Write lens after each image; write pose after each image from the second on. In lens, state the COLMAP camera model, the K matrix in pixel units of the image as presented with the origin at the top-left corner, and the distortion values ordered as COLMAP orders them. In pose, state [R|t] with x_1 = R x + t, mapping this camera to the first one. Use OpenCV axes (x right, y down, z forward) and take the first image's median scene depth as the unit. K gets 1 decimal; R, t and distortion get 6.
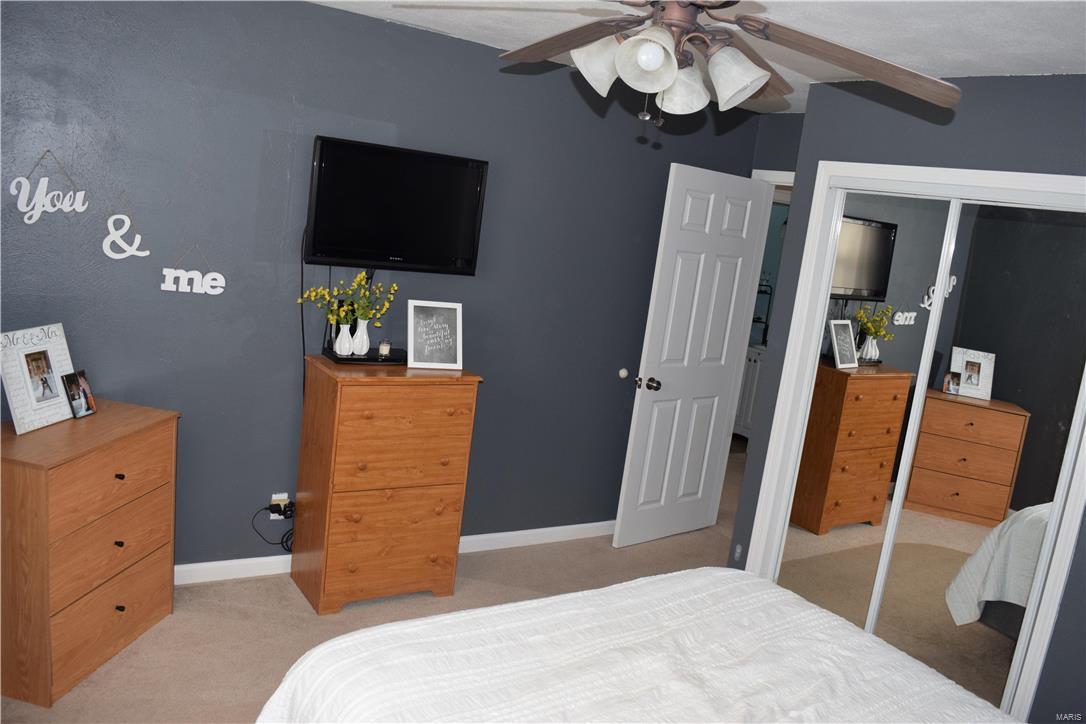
lens RADIAL K [[871.9, 0, 544.8], [0, 871.9, 357.4], [0, 0, 1]] dist [-0.042066, -0.008754]
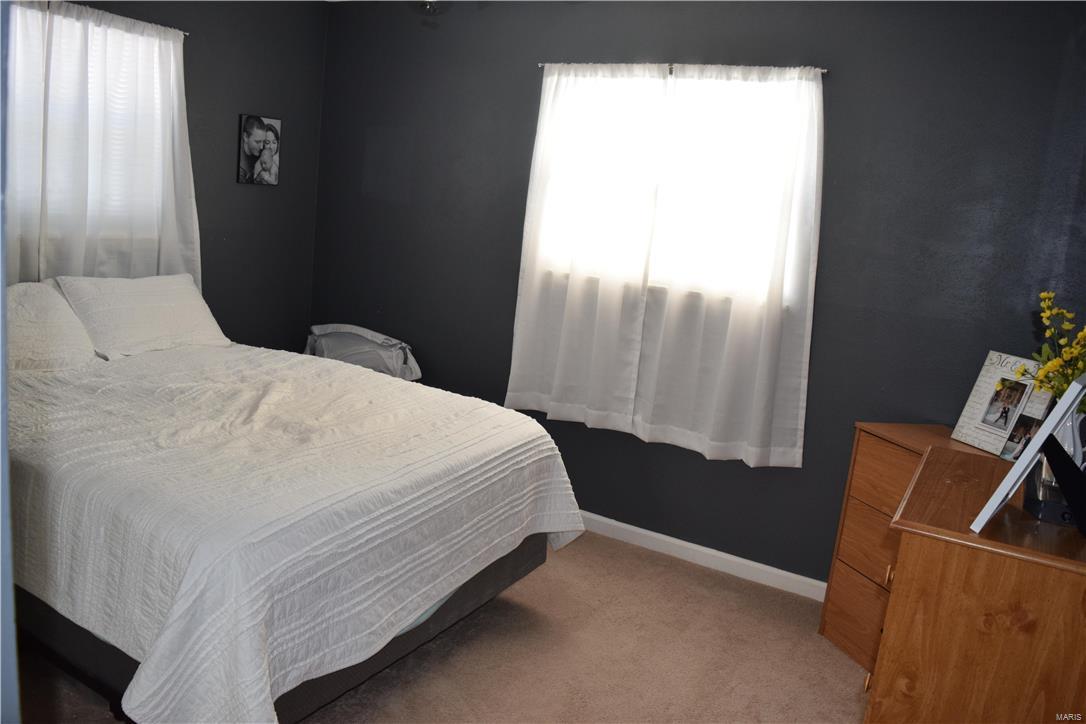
lens RADIAL K [[871.9, 0, 545.4], [0, 871.9, 364.1], [0, 0, 1]] dist [-0.042066, -0.008754]
pose [[-0.861089, -0.129724, -0.491628, 0.297056], [-0.291421, 0.918248, 0.268131, -0.110487], [0.416653, 0.374155, -0.828497, 1.334331]]
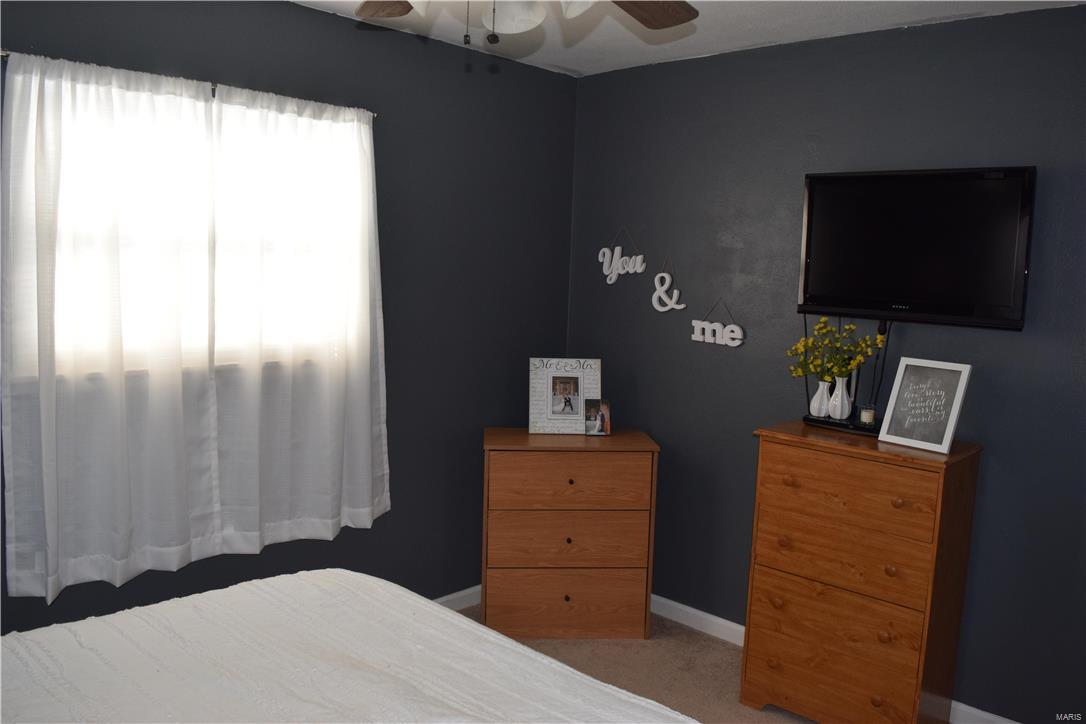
lens RADIAL K [[871.9, 0, 545.2], [0, 871.9, 366.3], [0, 0, 1]] dist [-0.042066, -0.008754]
pose [[0.244767, -0.002764, -0.969578, 0.563246], [-0.175796, 0.983295, -0.047182, 0.038183], [0.953512, 0.181996, 0.240192, 0.551320]]
